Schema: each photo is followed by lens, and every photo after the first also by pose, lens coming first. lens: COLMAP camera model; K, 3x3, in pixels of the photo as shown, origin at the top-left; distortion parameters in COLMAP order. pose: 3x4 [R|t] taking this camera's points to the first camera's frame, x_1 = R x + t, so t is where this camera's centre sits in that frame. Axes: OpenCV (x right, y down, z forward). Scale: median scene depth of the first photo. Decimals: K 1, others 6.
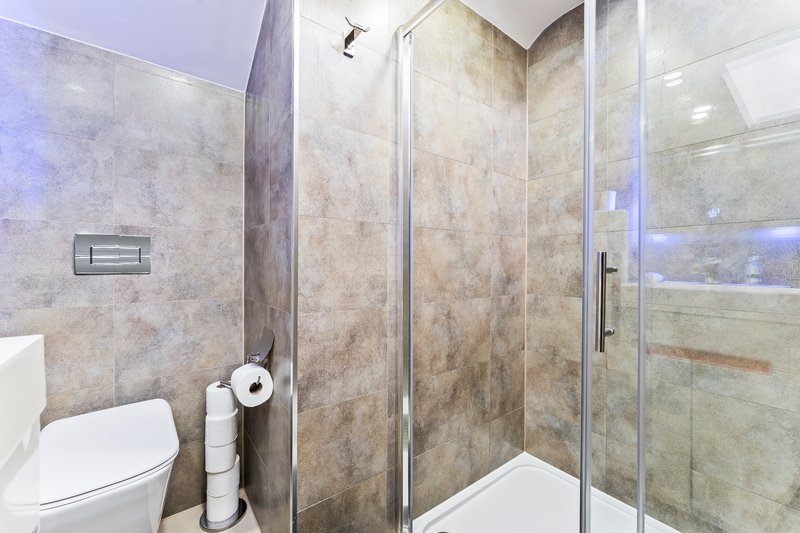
lens RADIAL K [[319.2, 0, 399.5], [0, 319.2, 264.8], [0, 0, 1]] dist [0.000396, 0.000058]
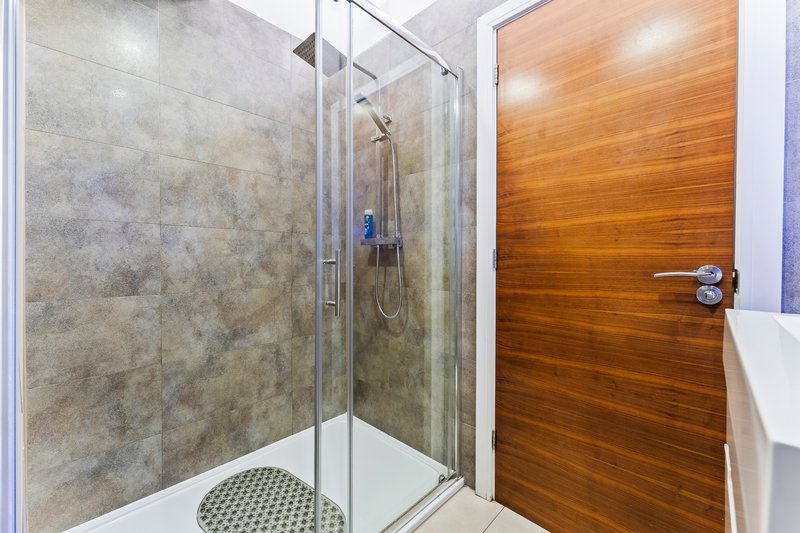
lens RADIAL K [[319.2, 0, 399.6], [0, 319.2, 263.5], [0, 0, 1]] dist [0.000396, 0.000058]
pose [[-0.150067, -0.017088, 0.988528, -0.394163], [0.000982, 0.999848, 0.017432, 0.000162], [-0.988675, 0.003587, -0.150028, 0.390617]]
